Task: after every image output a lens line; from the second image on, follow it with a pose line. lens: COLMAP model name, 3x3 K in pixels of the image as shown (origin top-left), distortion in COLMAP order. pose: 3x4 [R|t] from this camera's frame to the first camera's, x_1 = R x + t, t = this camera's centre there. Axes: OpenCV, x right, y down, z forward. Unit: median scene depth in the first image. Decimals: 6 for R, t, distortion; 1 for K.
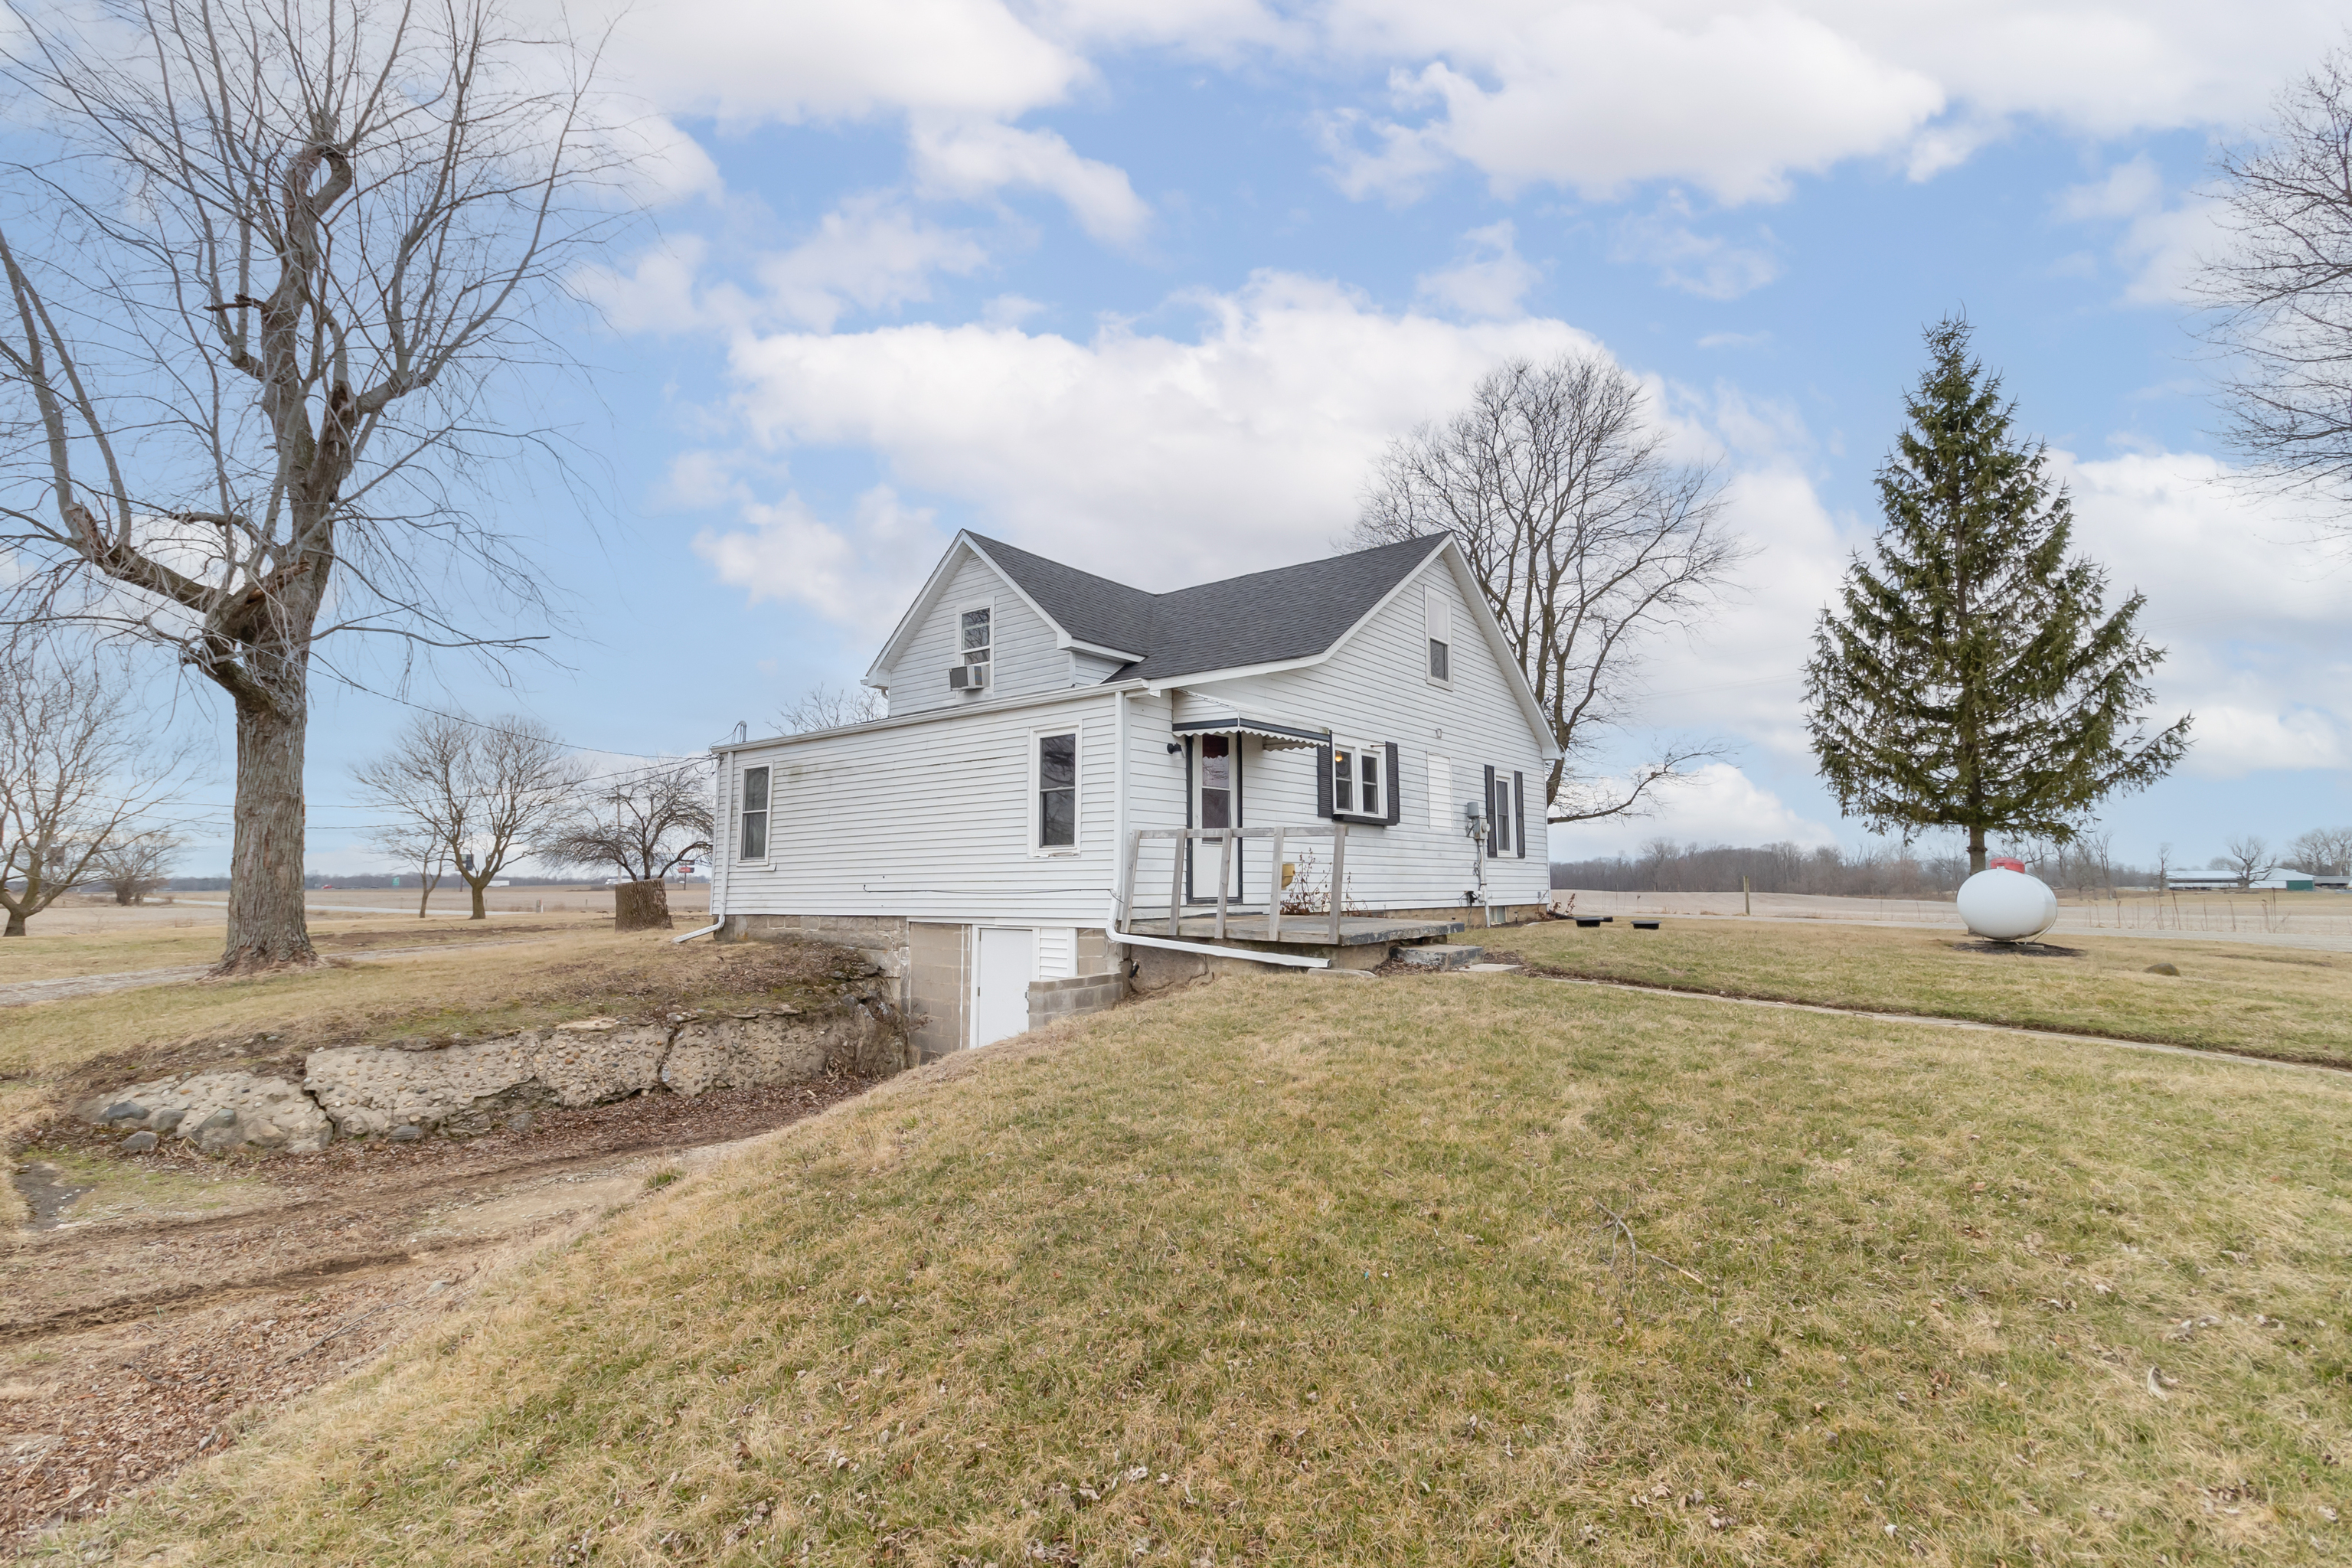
lens RADIAL K [[1096.3, 0, 1176.3], [0, 1096.3, 781.0], [0, 0, 1]] dist [0.001432, 0.001597]
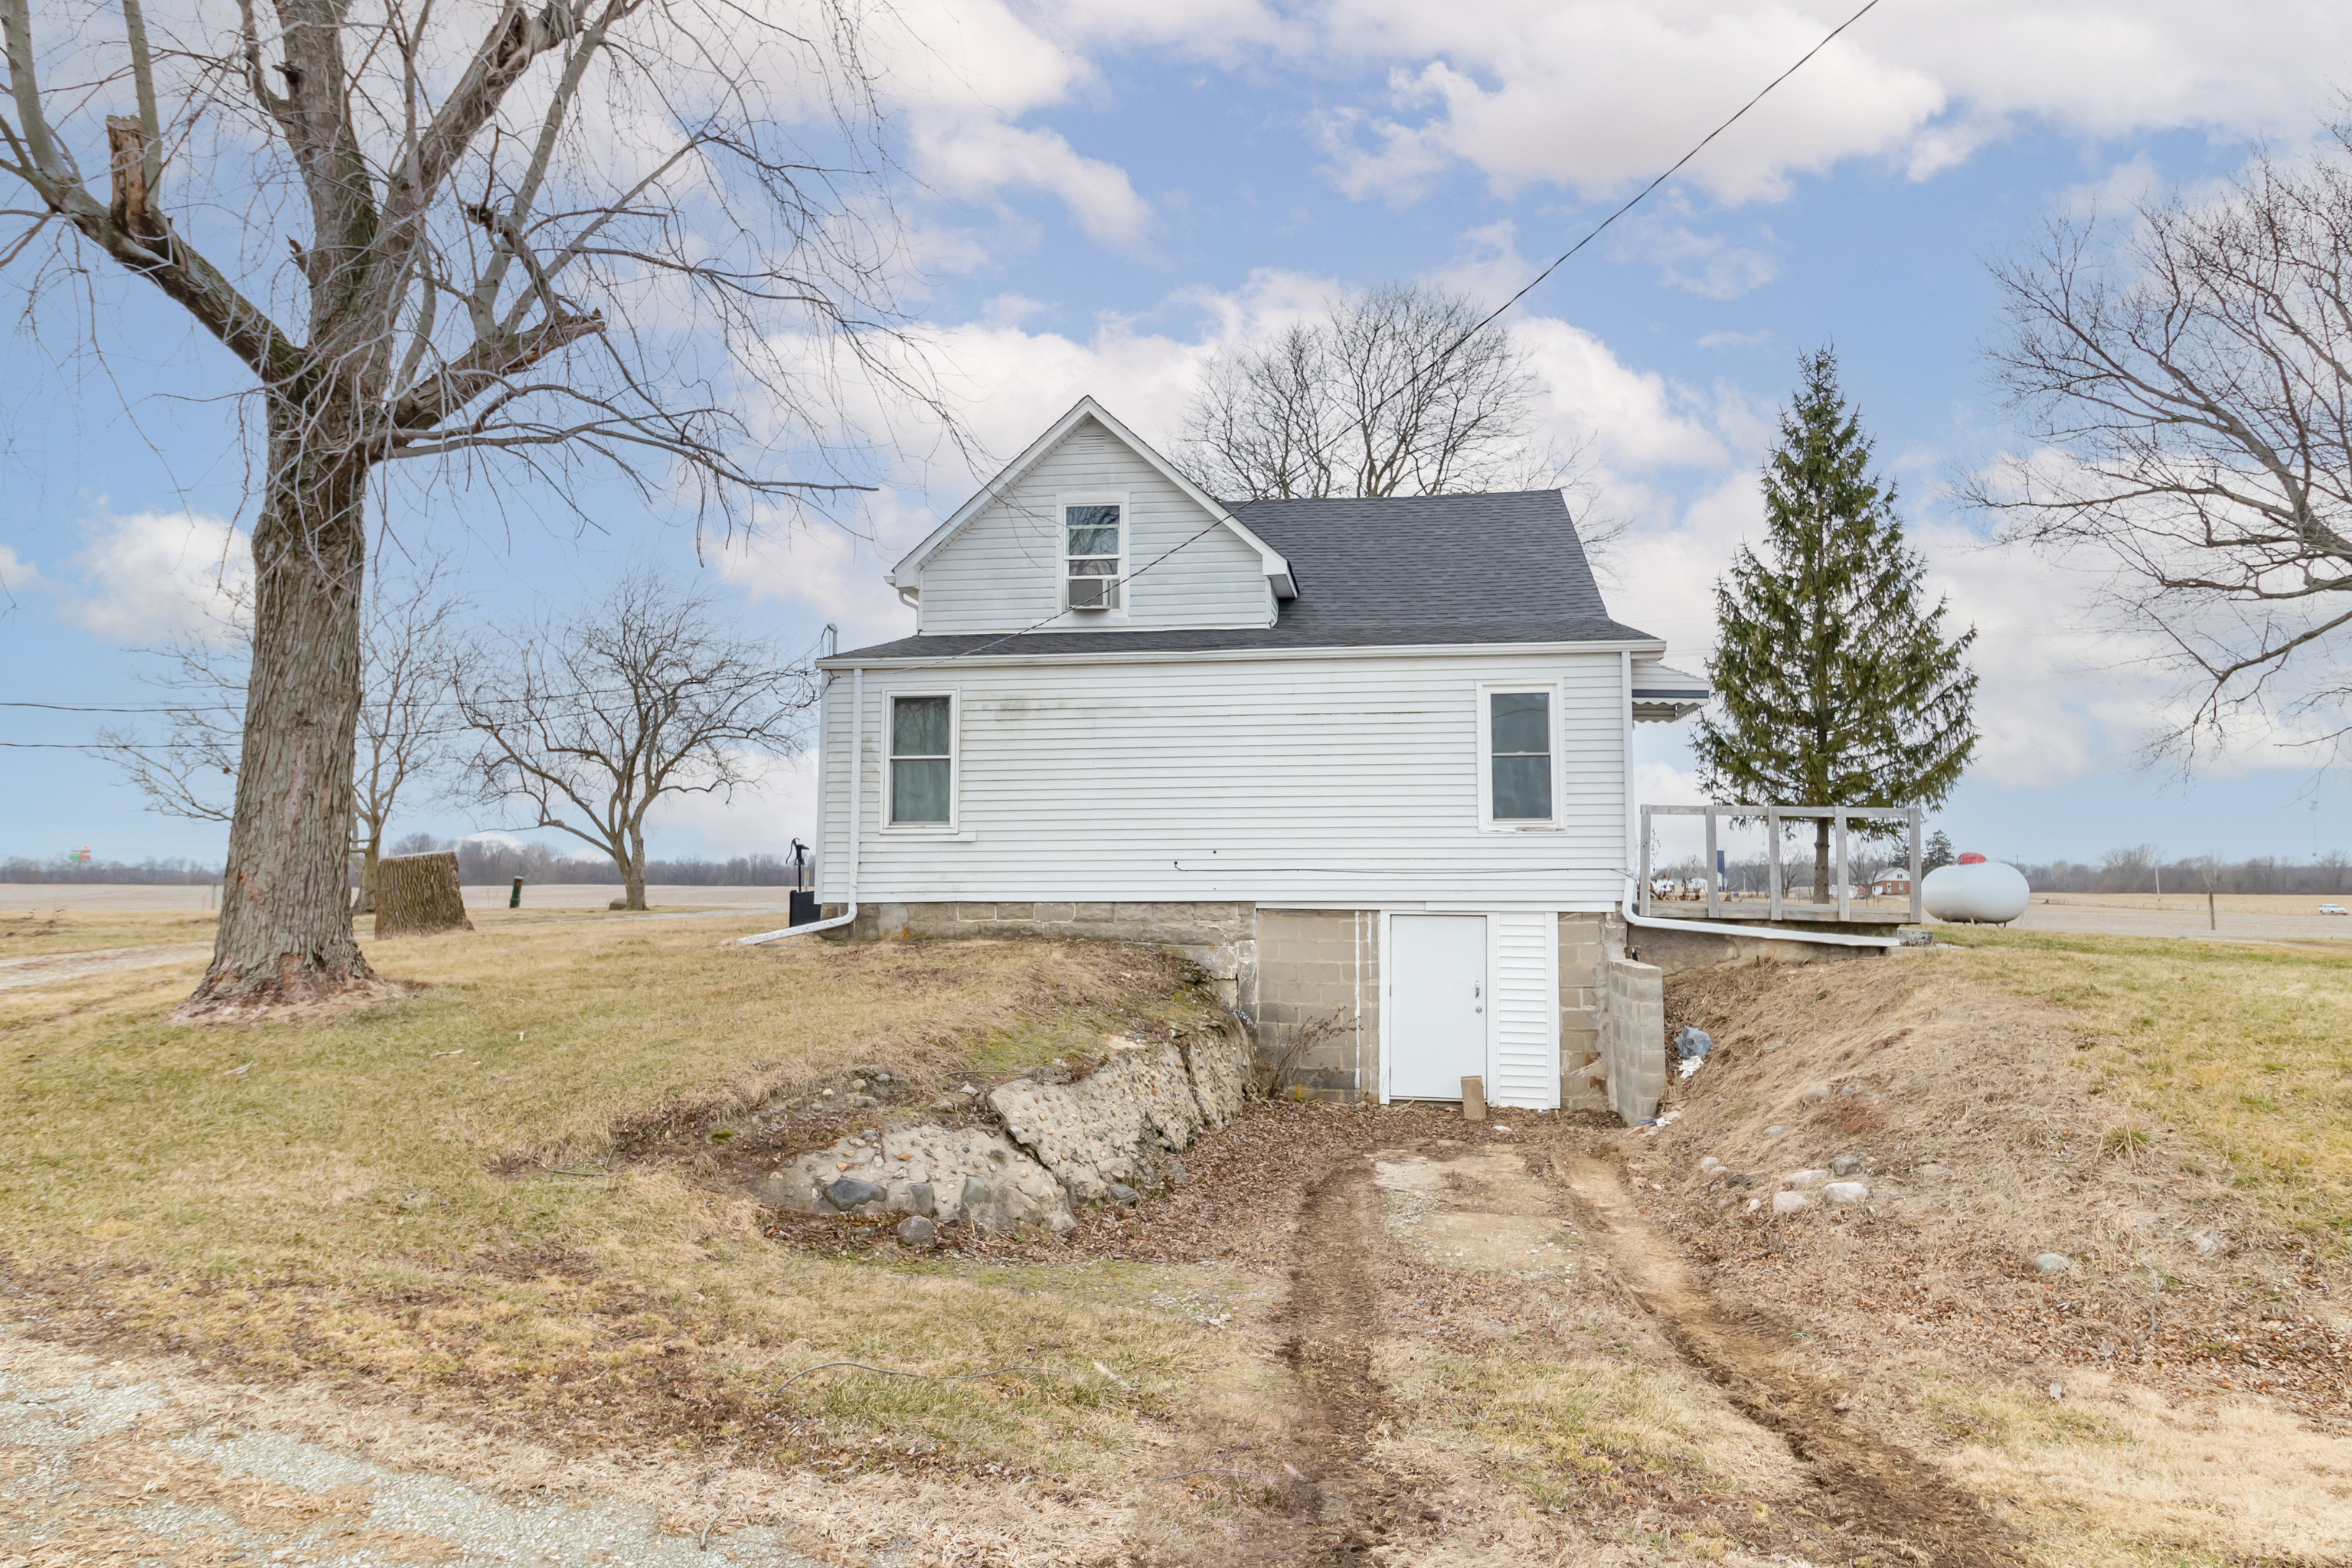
lens RADIAL K [[1447.5, 0, 1174.6], [0, 1447.5, 789.8], [0, 0, 1]] dist [0.003621, 0.000393]
pose [[0.863558, 0.038901, 0.502747, -0.787825], [-0.054055, 0.998416, 0.015594, 0.027968], [-0.501344, -0.040642, 0.864293, 0.120261]]
